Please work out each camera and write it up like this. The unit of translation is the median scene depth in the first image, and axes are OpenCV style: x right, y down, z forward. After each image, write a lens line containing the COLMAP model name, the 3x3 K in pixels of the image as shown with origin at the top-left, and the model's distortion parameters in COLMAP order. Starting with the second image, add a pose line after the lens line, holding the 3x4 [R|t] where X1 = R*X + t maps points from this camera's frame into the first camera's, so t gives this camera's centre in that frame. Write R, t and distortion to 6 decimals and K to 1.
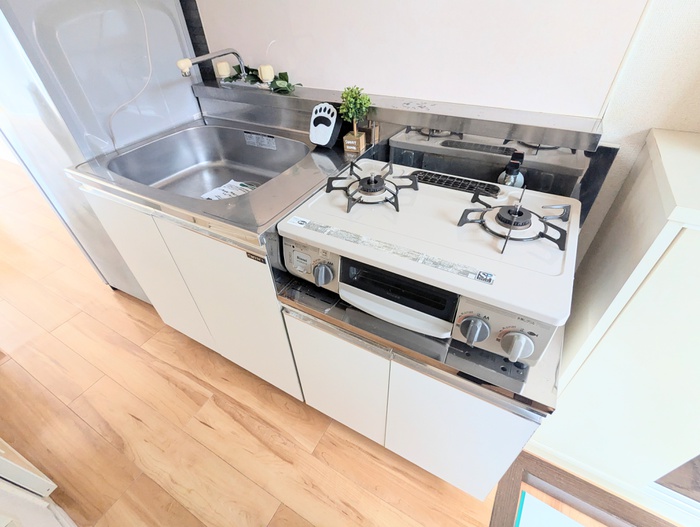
lens RADIAL K [[332.8, 0, 350.3], [0, 332.8, 263.8], [0, 0, 1]] dist [-0.011746, 0.000558]
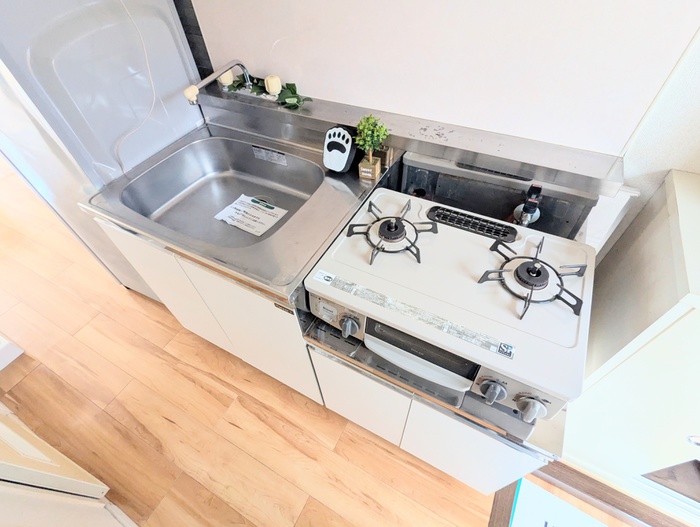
lens RADIAL K [[332.8, 0, 350.6], [0, 332.8, 265.7], [0, 0, 1]] dist [-0.011746, 0.000558]
pose [[0.999730, -0.021870, 0.007889, -0.058004], [0.020508, 0.989375, 0.143930, -0.221086], [-0.010953, -0.143730, 0.989556, -0.016363]]
